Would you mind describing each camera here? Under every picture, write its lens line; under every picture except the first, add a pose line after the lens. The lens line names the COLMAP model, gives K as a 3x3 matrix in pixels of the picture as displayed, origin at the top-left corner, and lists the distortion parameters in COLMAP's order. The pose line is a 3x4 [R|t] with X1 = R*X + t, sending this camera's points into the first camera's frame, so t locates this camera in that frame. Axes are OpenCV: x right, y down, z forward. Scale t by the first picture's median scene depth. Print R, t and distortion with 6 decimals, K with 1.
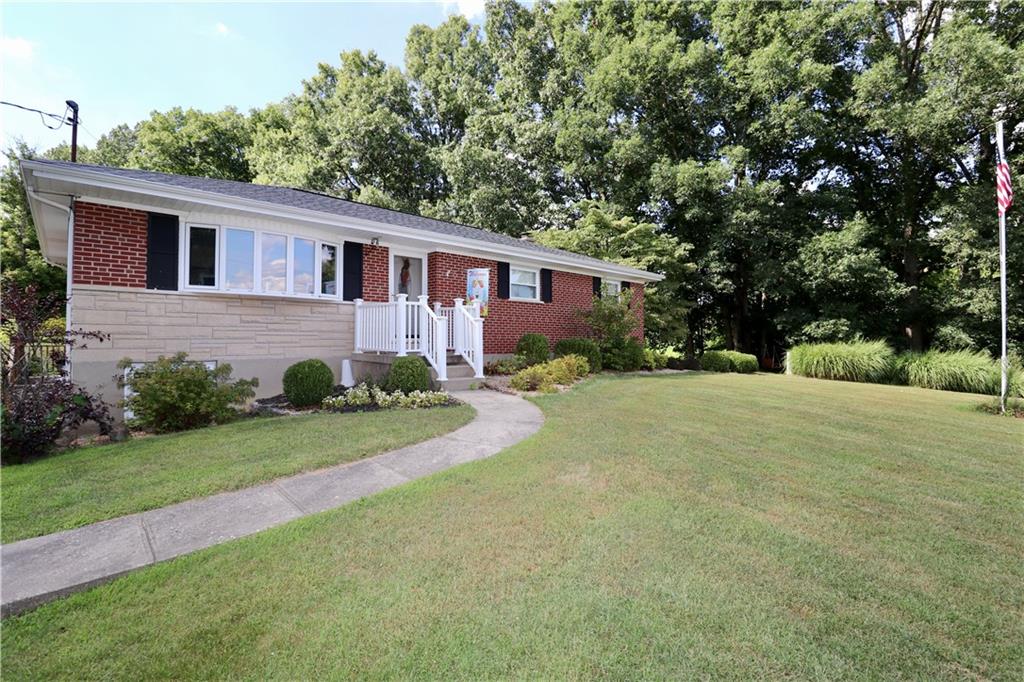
lens RADIAL K [[475.1, 0, 513.5], [0, 475.1, 338.2], [0, 0, 1]] dist [-0.001252, -0.012286]
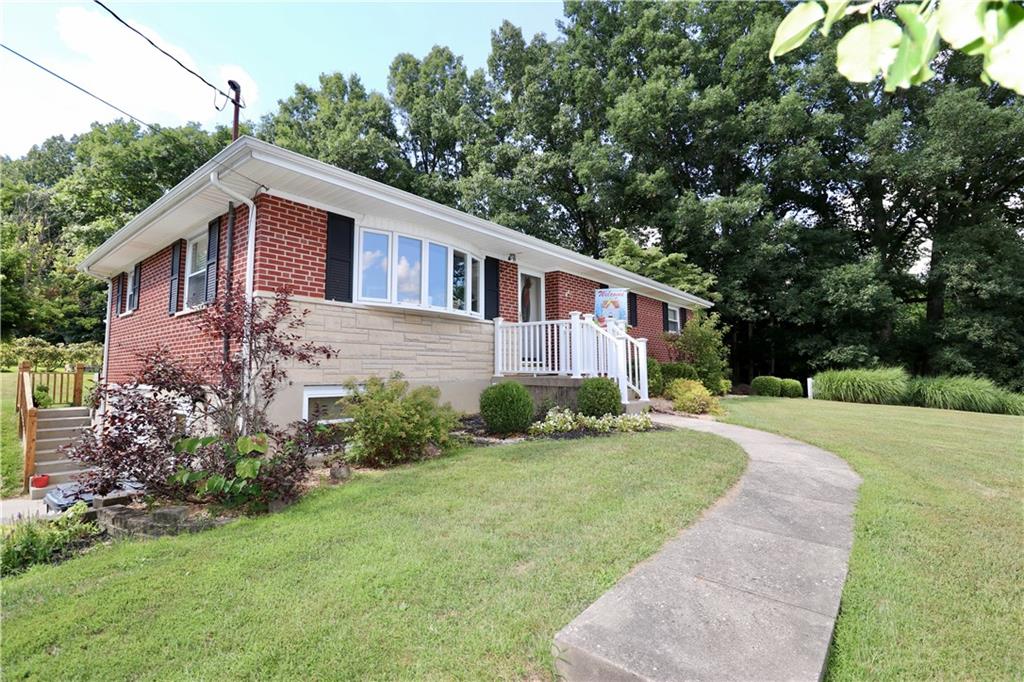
lens RADIAL K [[475.1, 0, 513.5], [0, 475.1, 338.2], [0, 0, 1]] dist [-0.001252, -0.012286]
pose [[0.991755, 0.004543, 0.128069, -0.365236], [0.003939, 0.997818, -0.065900, 0.016133], [-0.128089, 0.065861, 0.989573, 0.069827]]
